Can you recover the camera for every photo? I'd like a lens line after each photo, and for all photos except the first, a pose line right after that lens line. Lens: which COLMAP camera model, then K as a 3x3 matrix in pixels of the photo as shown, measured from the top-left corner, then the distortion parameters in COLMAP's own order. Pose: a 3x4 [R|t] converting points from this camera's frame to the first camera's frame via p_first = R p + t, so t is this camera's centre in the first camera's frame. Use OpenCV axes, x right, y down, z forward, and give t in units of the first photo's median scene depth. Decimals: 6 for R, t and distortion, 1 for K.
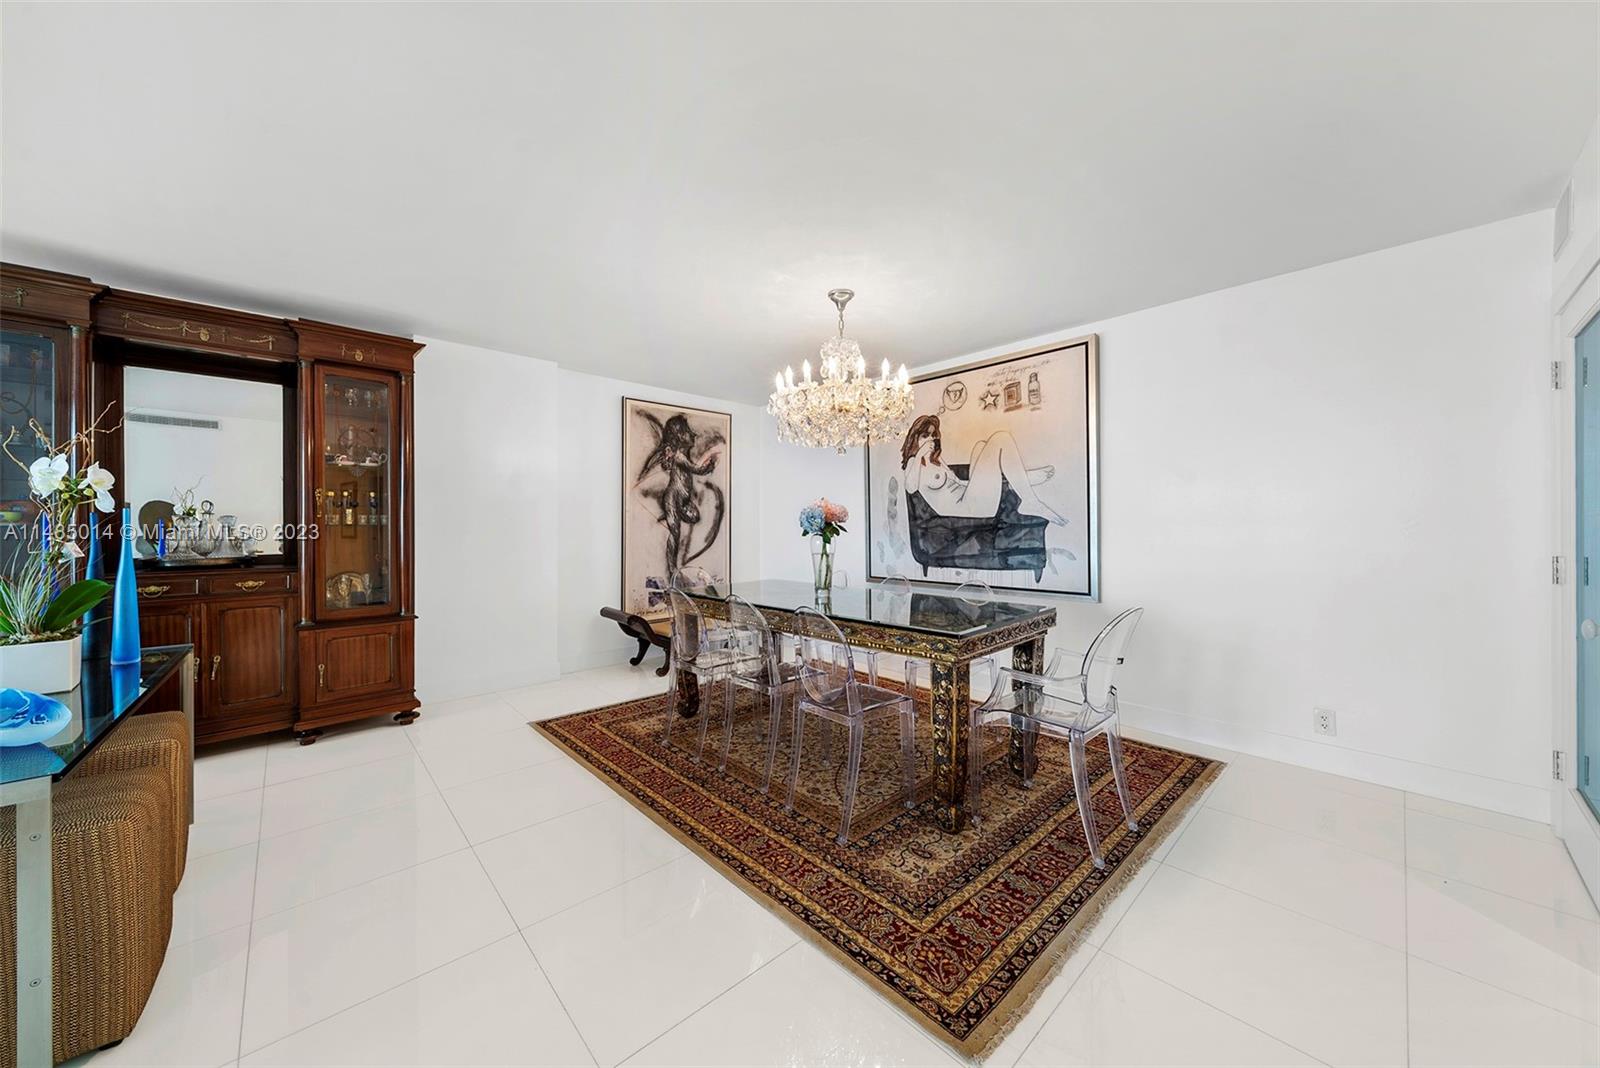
lens RADIAL K [[556.8, 0, 785.3], [0, 556.8, 531.4], [0, 0, 1]] dist [-0.001520, -0.000168]
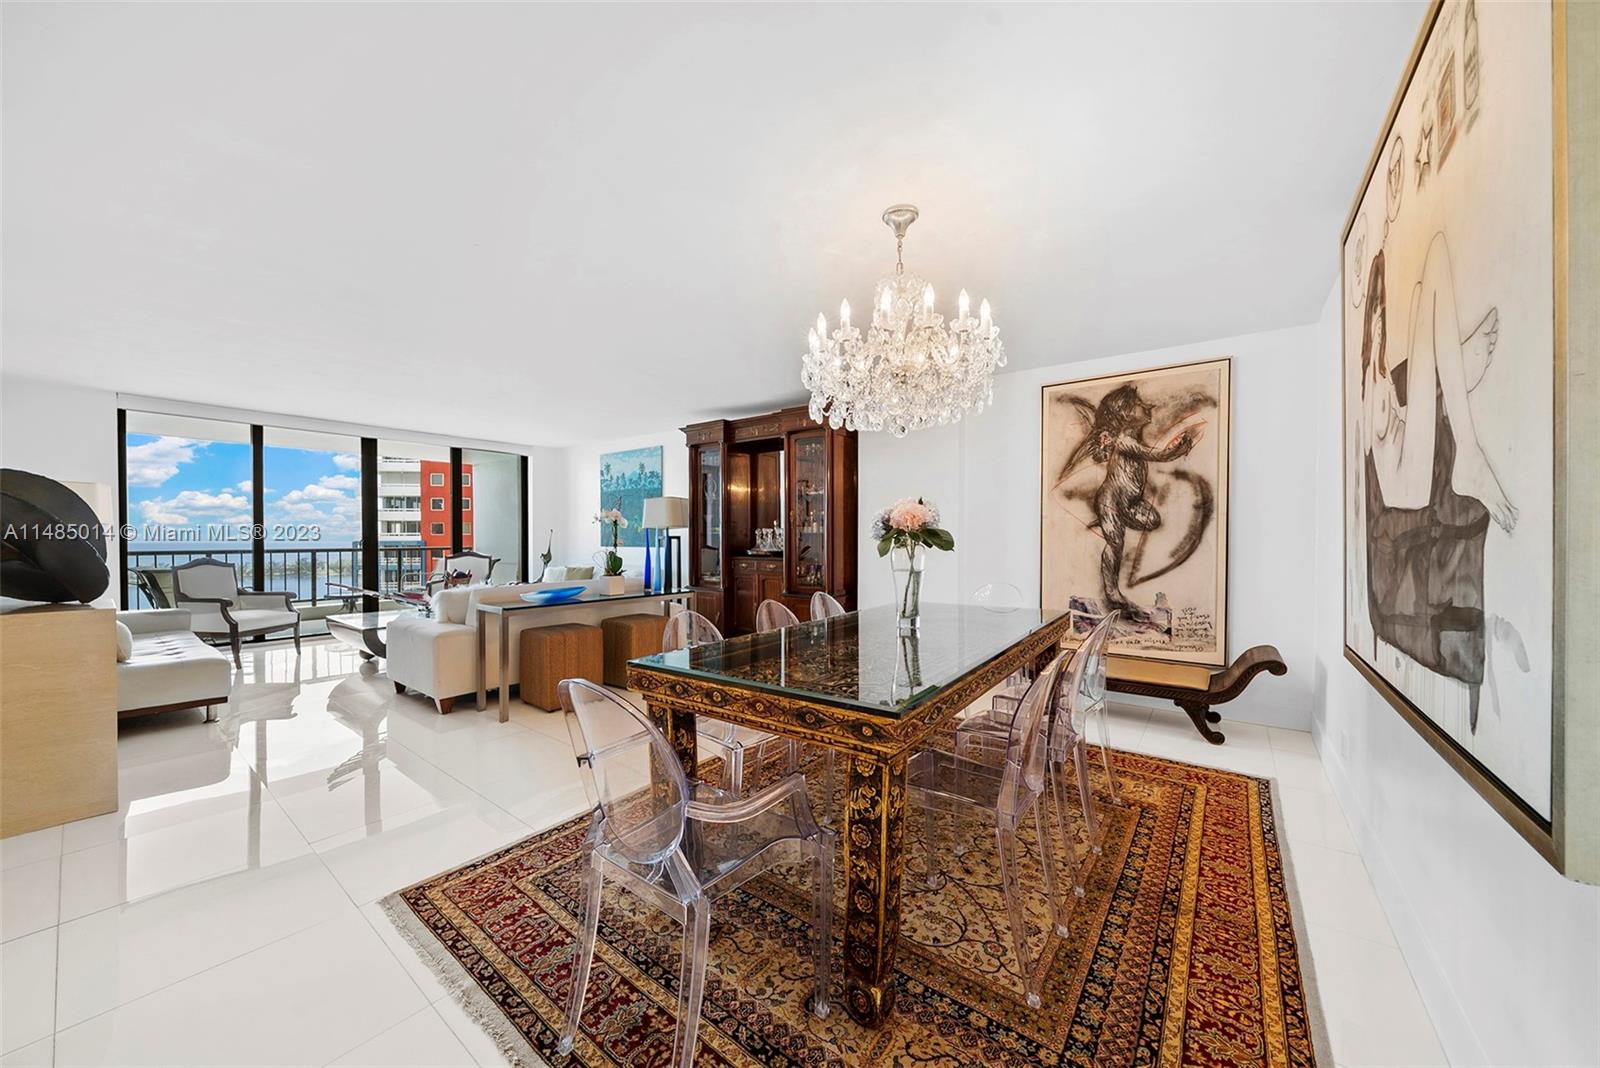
lens RADIAL K [[556.8, 0, 785.3], [0, 556.8, 531.4], [0, 0, 1]] dist [-0.001520, -0.000168]
pose [[0.170420, -0.003081, -0.985367, 0.473998], [-0.014867, 0.999873, -0.005697, -0.002491], [0.985259, 0.015621, 0.170352, 0.430840]]
